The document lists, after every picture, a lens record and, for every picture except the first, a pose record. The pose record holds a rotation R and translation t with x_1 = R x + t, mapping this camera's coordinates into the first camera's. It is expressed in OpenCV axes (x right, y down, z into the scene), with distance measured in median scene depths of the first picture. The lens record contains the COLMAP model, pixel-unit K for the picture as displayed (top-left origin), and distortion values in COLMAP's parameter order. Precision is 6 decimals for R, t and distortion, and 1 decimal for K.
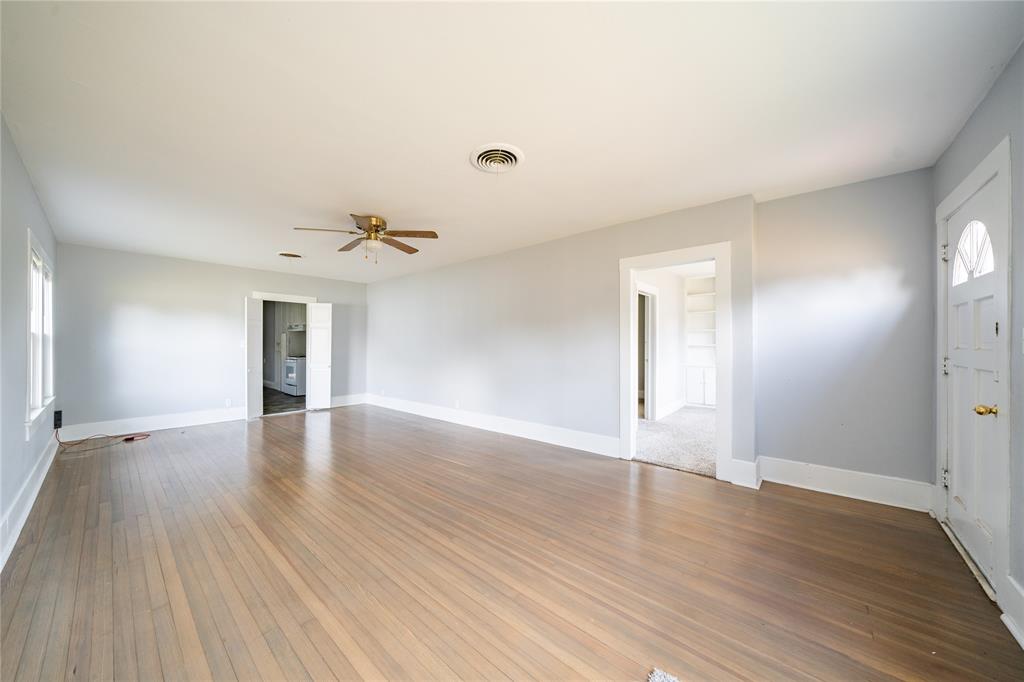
lens RADIAL K [[349.9, 0, 514.1], [0, 349.9, 337.7], [0, 0, 1]] dist [-0.000105, -0.000013]
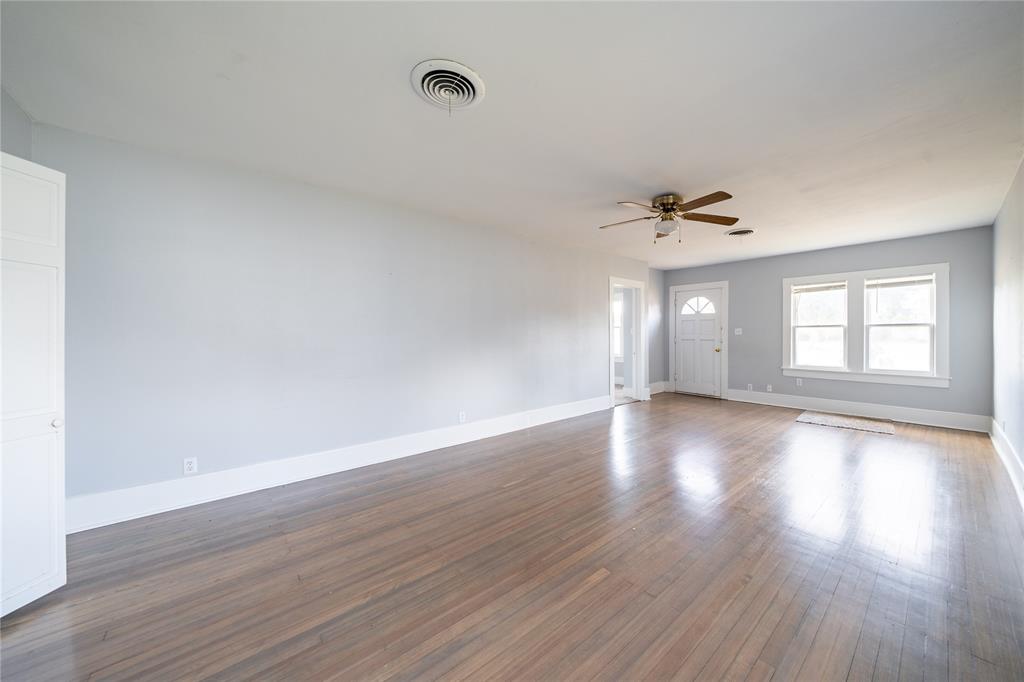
lens RADIAL K [[357.8, 0, 527.8], [0, 357.8, 337.0], [0, 0, 1]] dist [-0.000810, -0.000068]
pose [[0.164100, -0.005136, 0.986430, -1.545902], [-0.006441, 0.999960, 0.006278, 0.032339], [-0.986423, -0.007384, 0.164060, 1.321518]]
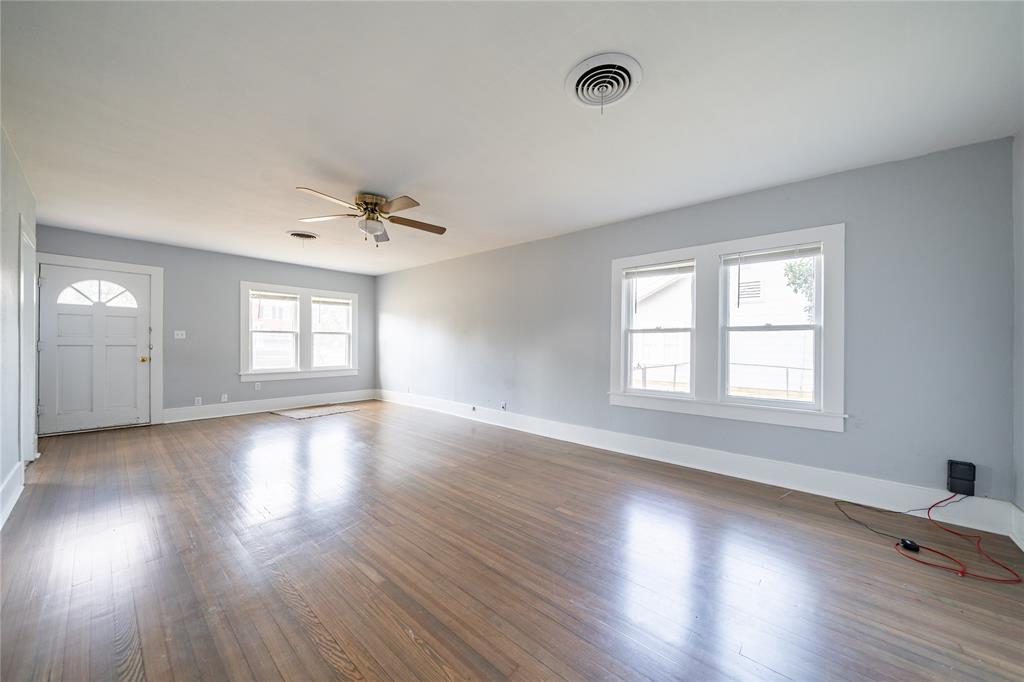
lens RADIAL K [[363.3, 0, 512.6], [0, 363.3, 343.3], [0, 0, 1]] dist [-0.000253, -0.000033]
pose [[-0.999712, -0.007759, 0.022725, -0.900814], [-0.007891, 0.999953, -0.005719, 0.042827], [-0.022680, -0.005897, -0.999725, 2.081277]]
